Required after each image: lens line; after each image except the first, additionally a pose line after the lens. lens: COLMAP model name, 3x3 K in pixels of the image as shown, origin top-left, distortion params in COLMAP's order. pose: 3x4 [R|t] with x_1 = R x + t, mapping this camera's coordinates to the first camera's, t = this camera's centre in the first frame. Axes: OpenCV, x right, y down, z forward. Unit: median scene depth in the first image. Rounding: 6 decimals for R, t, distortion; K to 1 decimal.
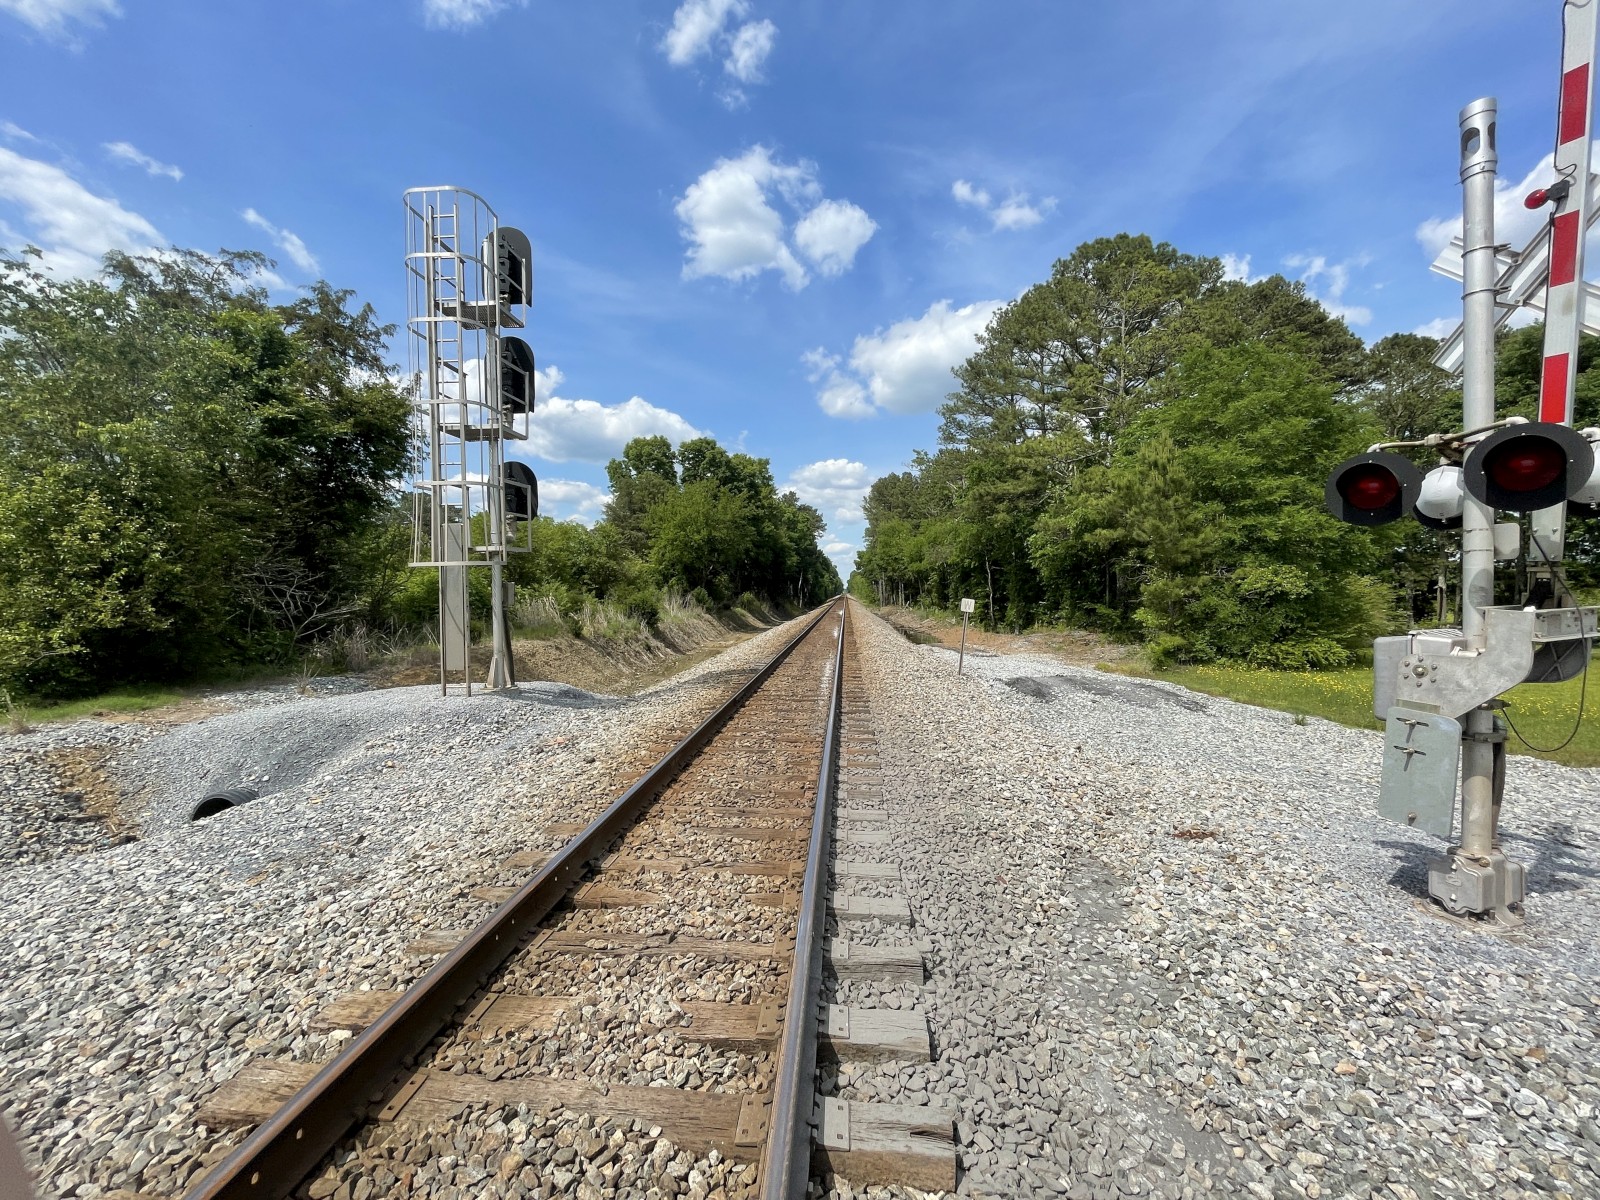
lens RADIAL K [[644.6, 0, 803.4], [0, 644.6, 600.6], [0, 0, 1]] dist [-0.006473, 0.000386]
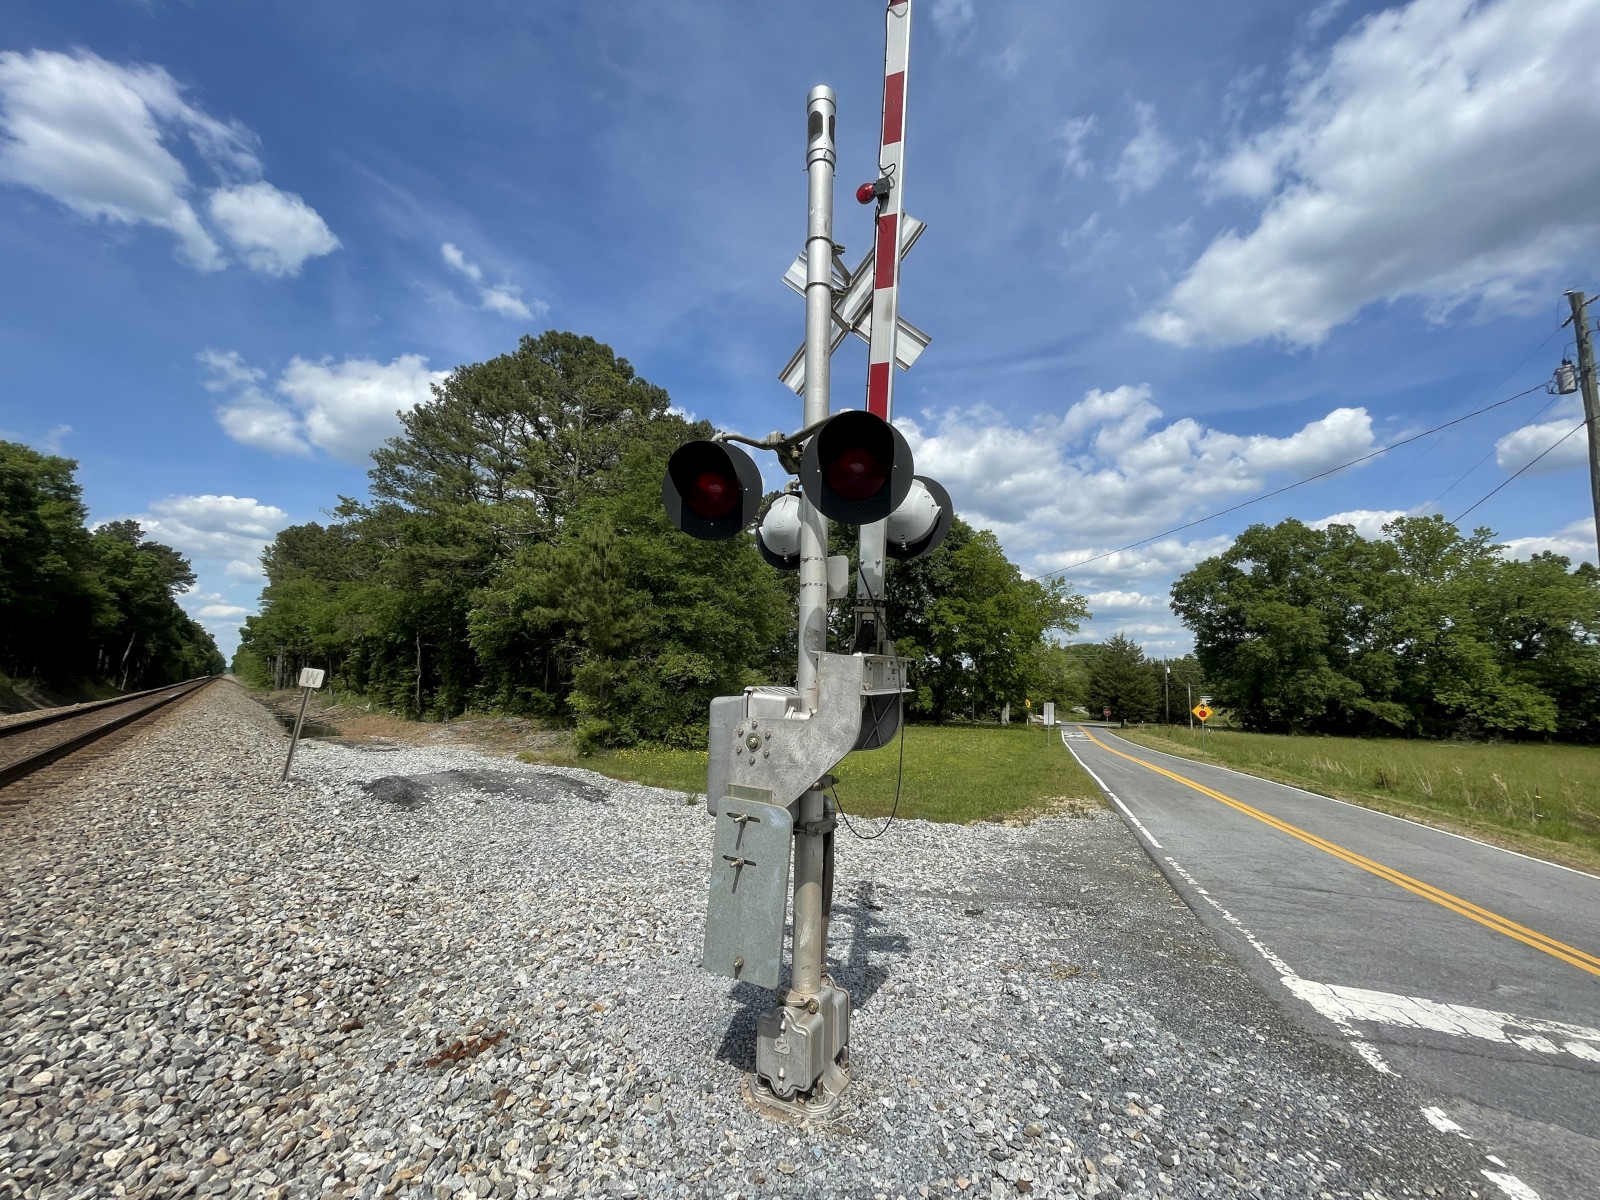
lens RADIAL K [[644.6, 0, 808.9], [0, 644.6, 598.1], [0, 0, 1]] dist [-0.006473, 0.000386]
pose [[0.697229, 0.115241, 0.707525, 0.079007], [-0.015858, 0.989232, -0.145497, 0.009016], [-0.716673, 0.090225, 0.691548, 0.073487]]
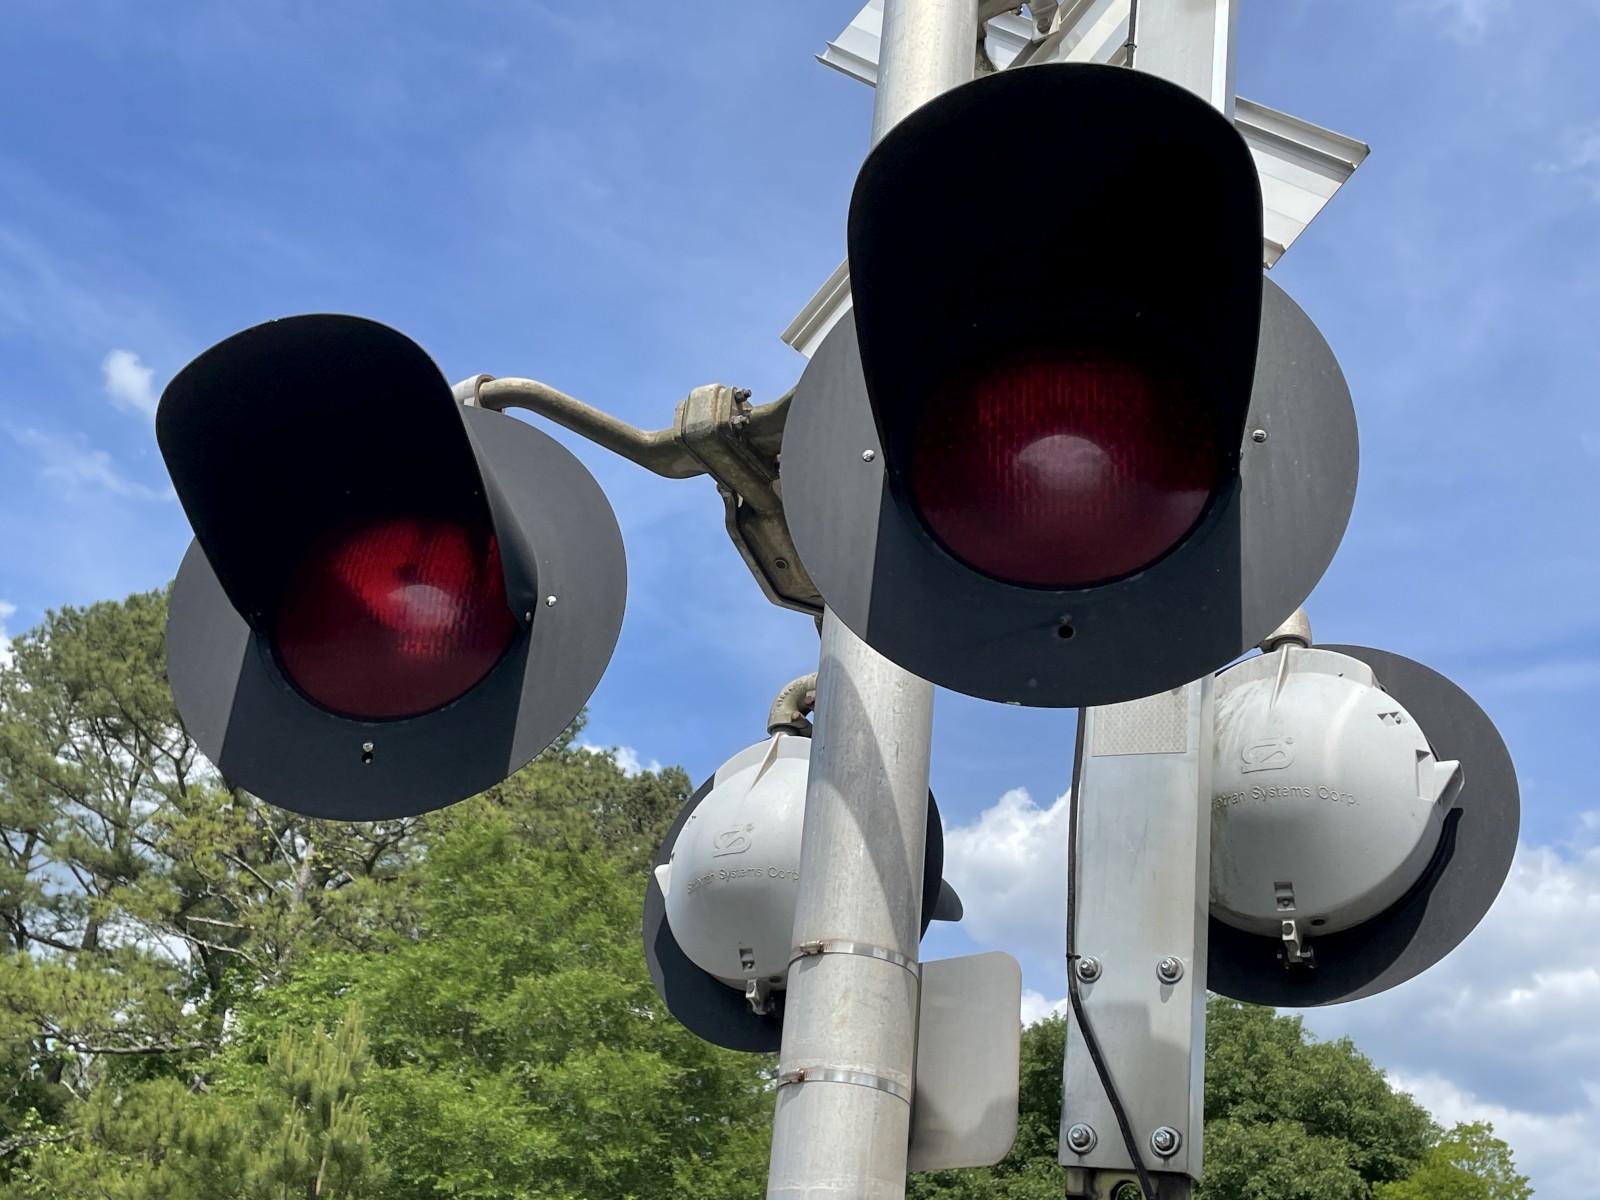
lens RADIAL K [[1759.6, 0, 812.3], [0, 1759.6, 606.7], [0, 0, 1]] dist [0.064259, 0.000000]
pose [[0.734464, 0.389267, 0.555908, 0.123843], [-0.085821, 0.865840, -0.492906, 0.006045], [-0.673199, 0.314313, 0.669335, 0.109992]]
